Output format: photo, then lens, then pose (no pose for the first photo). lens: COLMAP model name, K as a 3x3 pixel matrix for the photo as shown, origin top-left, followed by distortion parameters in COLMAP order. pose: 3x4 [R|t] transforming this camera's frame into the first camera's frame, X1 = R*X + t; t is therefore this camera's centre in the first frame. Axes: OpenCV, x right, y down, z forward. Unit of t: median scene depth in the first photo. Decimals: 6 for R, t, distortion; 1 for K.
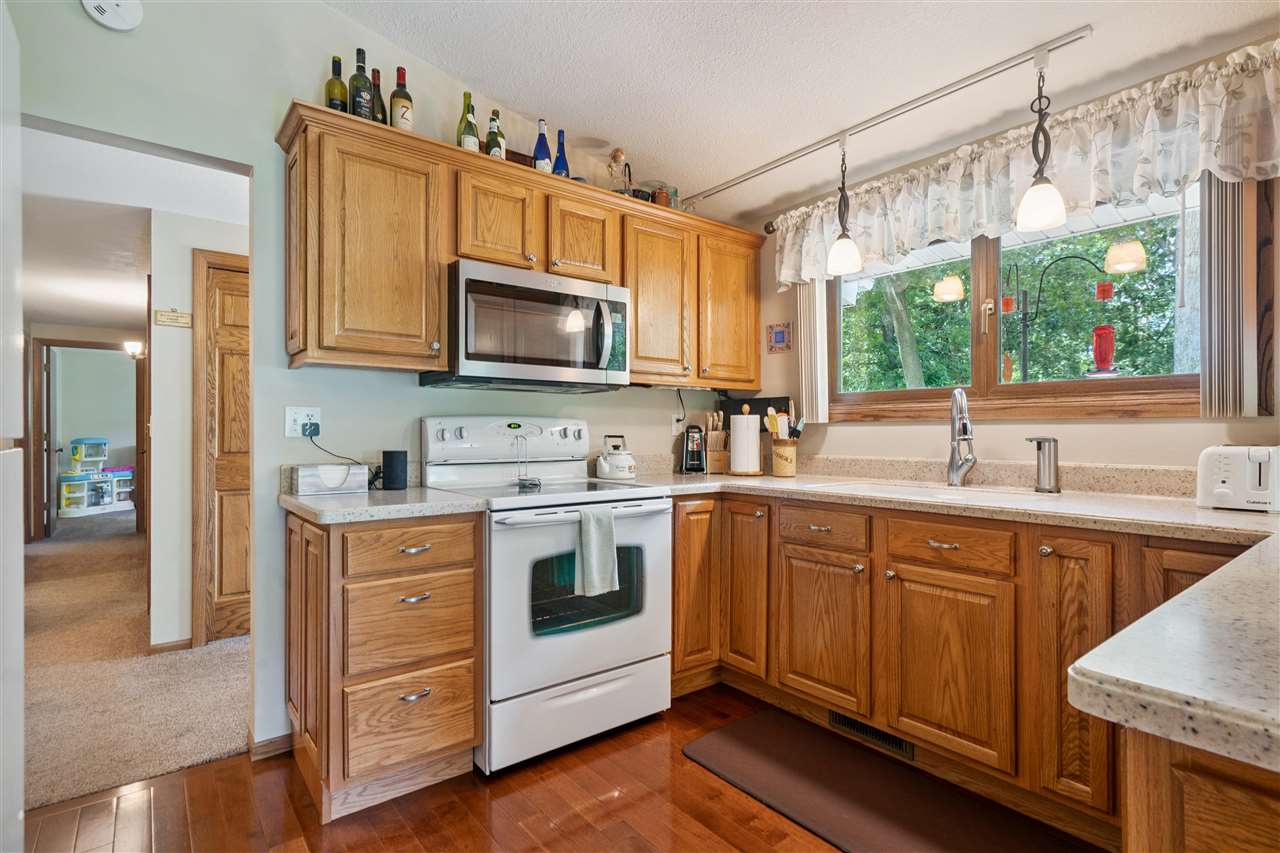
lens RADIAL K [[631.8, 0, 643.9], [0, 631.8, 432.1], [0, 0, 1]] dist [0.003375, 0.000767]
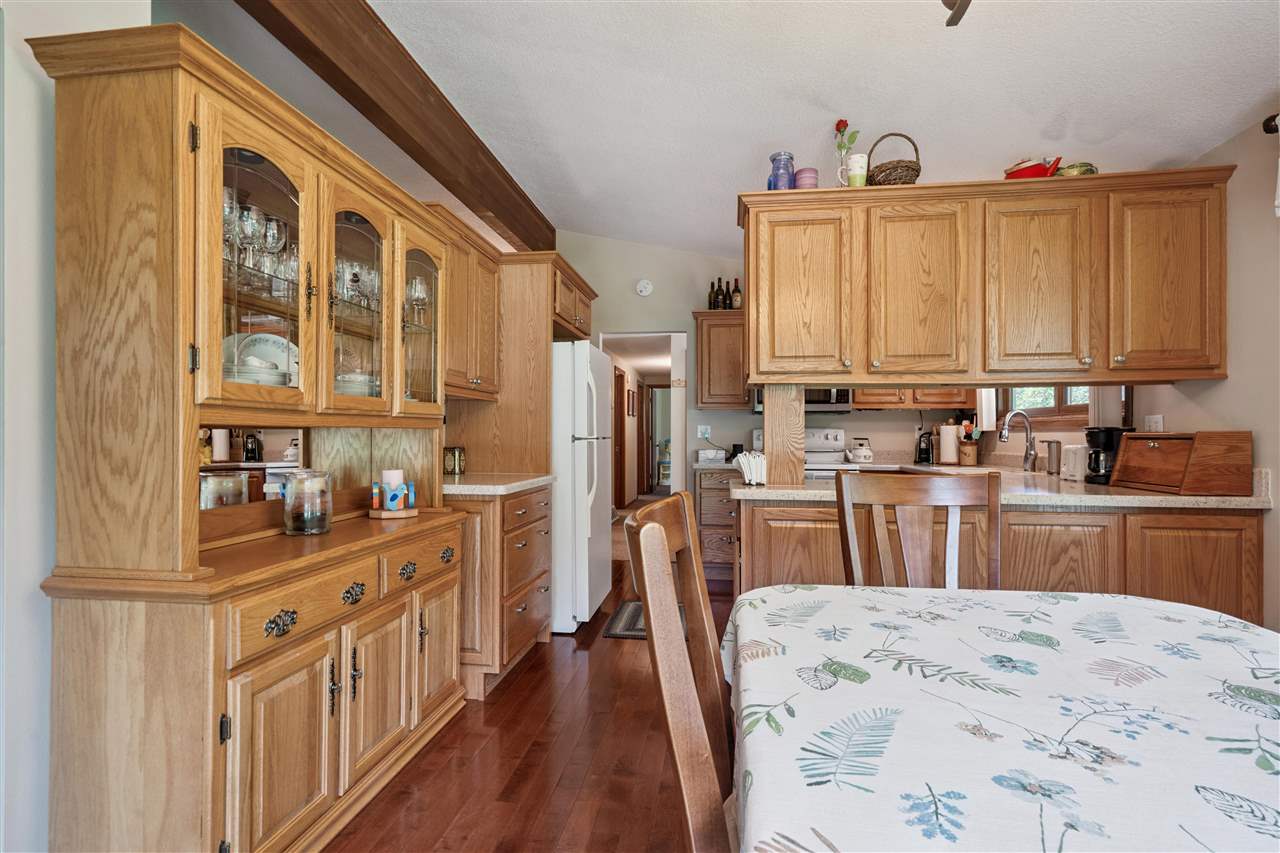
lens RADIAL K [[631.8, 0, 643.9], [0, 631.8, 432.1], [0, 0, 1]] dist [0.003375, 0.000767]
pose [[0.697929, -0.001689, -0.716165, 1.043653], [-0.002164, 0.999988, -0.004467, -0.003389], [0.716164, 0.004667, 0.697916, -0.859835]]
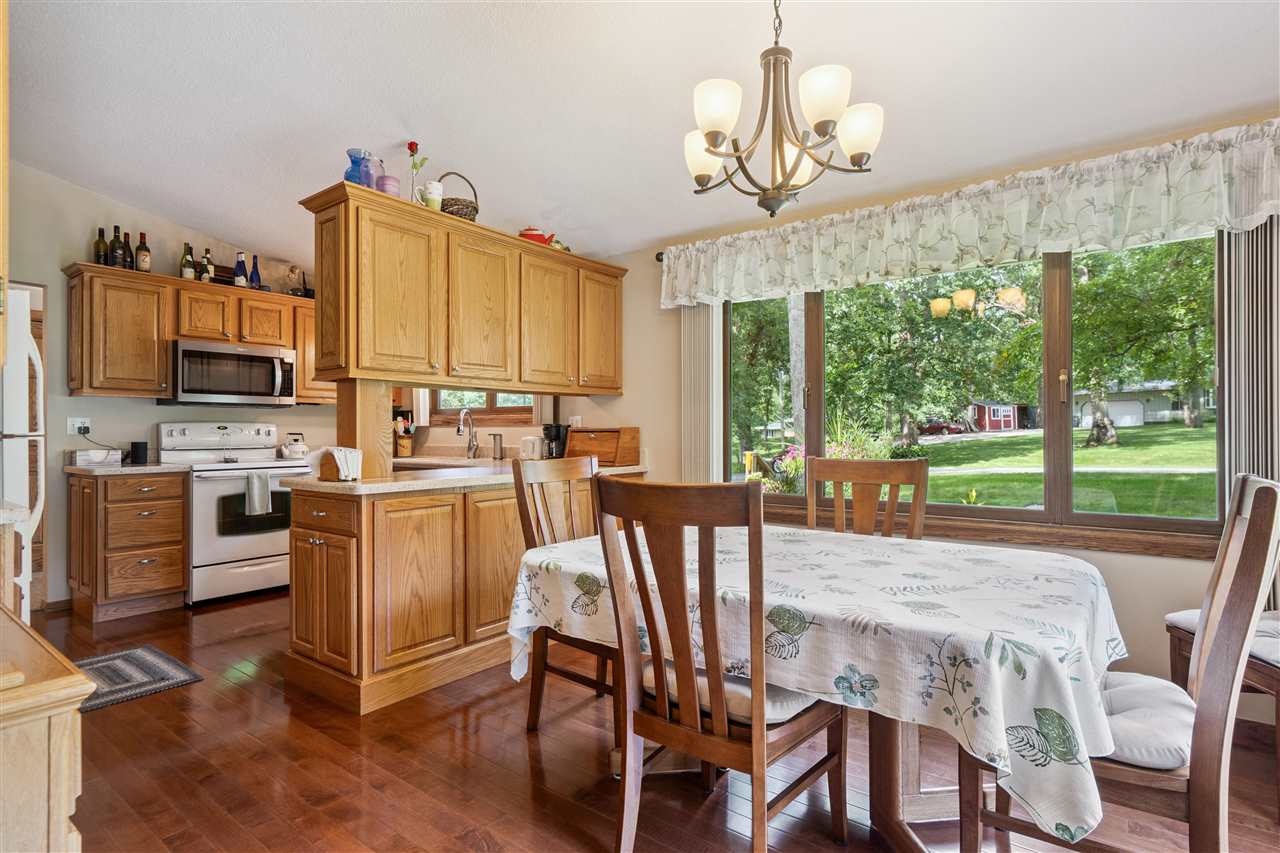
lens RADIAL K [[640.6, 0, 640.2], [0, 640.6, 428.2], [0, 0, 1]] dist [0.002627, 0.000636]
pose [[0.968238, -0.000082, 0.250031, 0.552494], [0.000884, 0.999995, -0.003092, -0.002789], [-0.250029, 0.003215, 0.968233, -1.171702]]
